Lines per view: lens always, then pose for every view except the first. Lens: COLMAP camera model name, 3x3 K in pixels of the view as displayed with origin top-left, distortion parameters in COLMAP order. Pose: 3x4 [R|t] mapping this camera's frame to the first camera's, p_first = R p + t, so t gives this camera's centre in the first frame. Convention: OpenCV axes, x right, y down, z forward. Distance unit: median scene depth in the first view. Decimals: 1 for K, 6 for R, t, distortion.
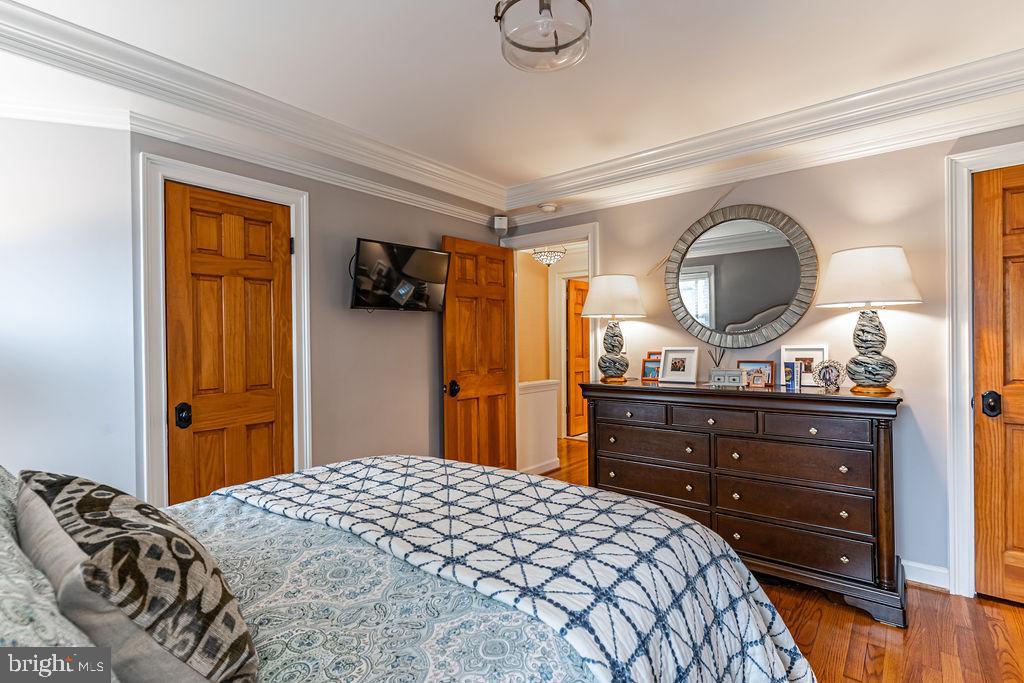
lens RADIAL K [[489.5, 0, 512.3], [0, 489.5, 339.8], [0, 0, 1]] dist [0.002682, -0.000095]
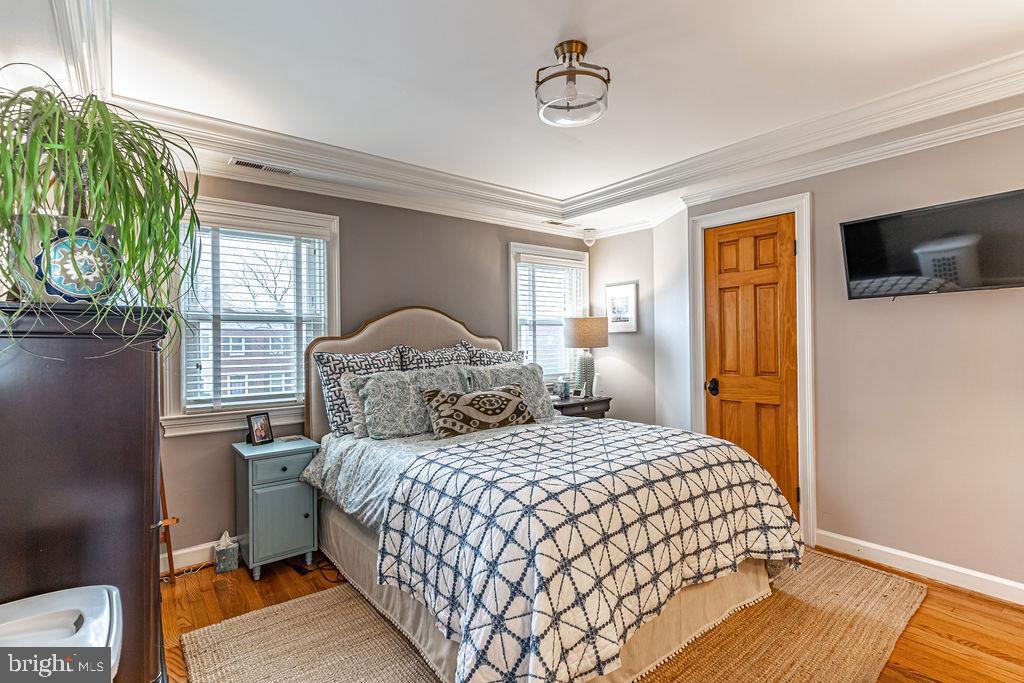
lens RADIAL K [[489.5, 0, 512.3], [0, 489.5, 339.8], [0, 0, 1]] dist [0.002682, -0.000095]
pose [[-0.222911, 0.017126, -0.974688, 0.812345], [0.015142, 0.999786, 0.014104, -0.013743], [0.974721, -0.011615, -0.223122, 0.677236]]
